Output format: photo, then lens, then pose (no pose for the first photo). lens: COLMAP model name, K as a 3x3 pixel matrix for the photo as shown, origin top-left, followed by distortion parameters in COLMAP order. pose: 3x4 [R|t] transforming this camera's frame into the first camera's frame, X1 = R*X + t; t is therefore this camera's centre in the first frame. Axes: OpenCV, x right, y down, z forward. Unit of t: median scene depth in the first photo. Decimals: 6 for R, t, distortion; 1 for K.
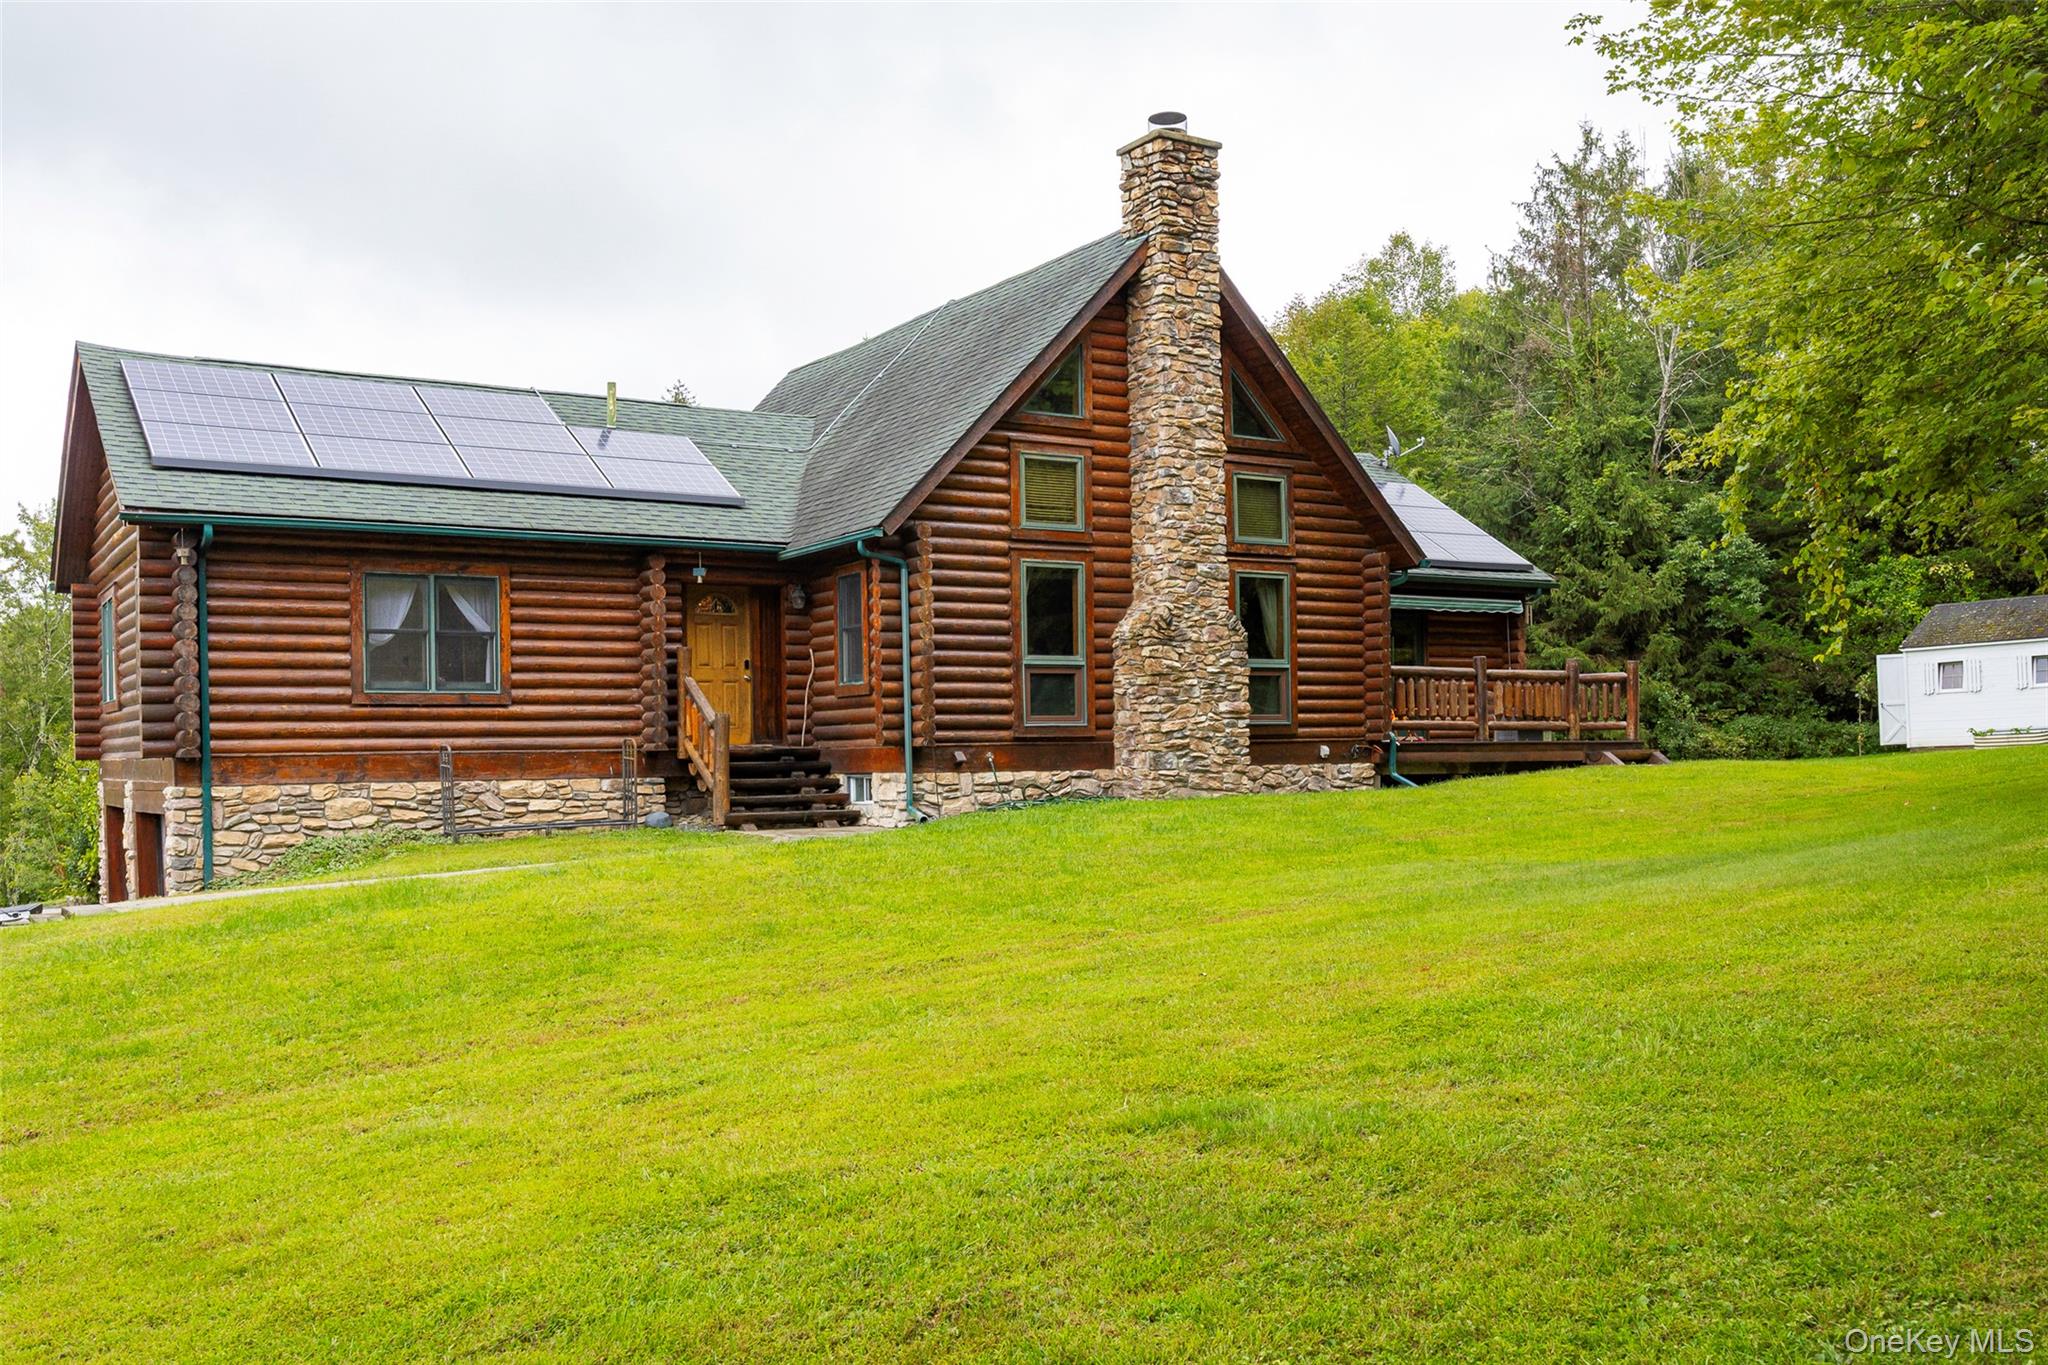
lens RADIAL K [[1766.7, 0, 1024.1], [0, 1766.7, 685.4], [0, 0, 1]] dist [-0.009817, -0.000539]
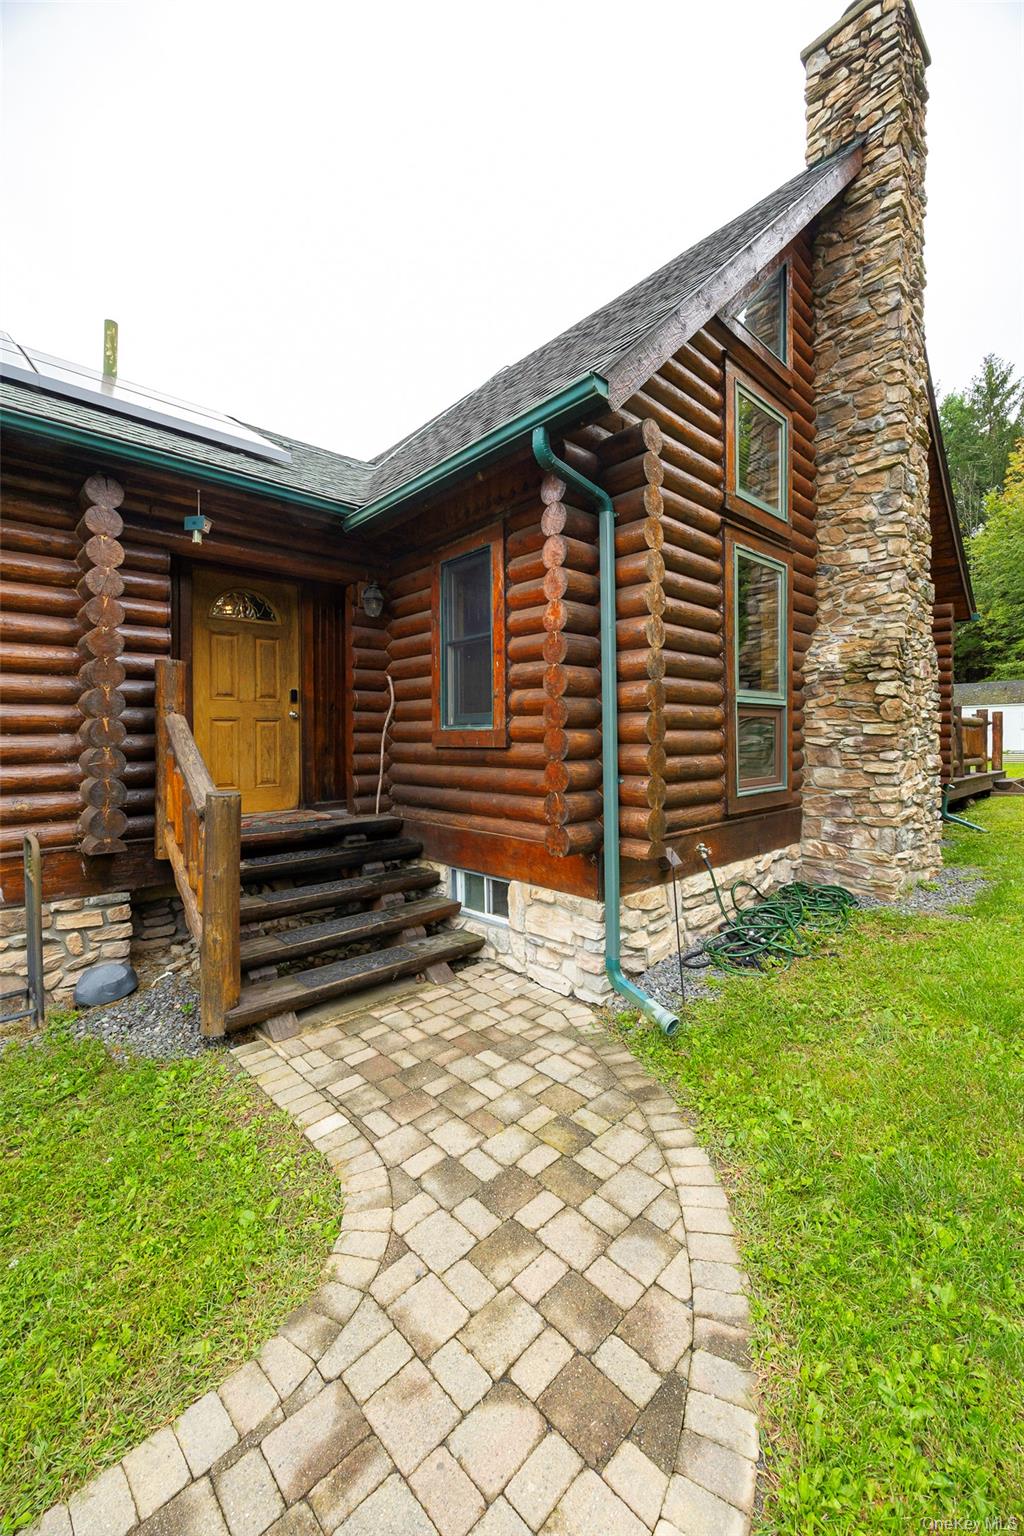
lens RADIAL K [[596.9, 0, 547.5], [0, 596.9, 721.2], [0, 0, 1]] dist [0.002234, 0.000156]
pose [[0.976323, 0.012986, 0.215928, -0.114678], [-0.015546, 0.999828, 0.010162, -0.006060], [-0.215759, -0.013278, 0.976356, 0.781328]]
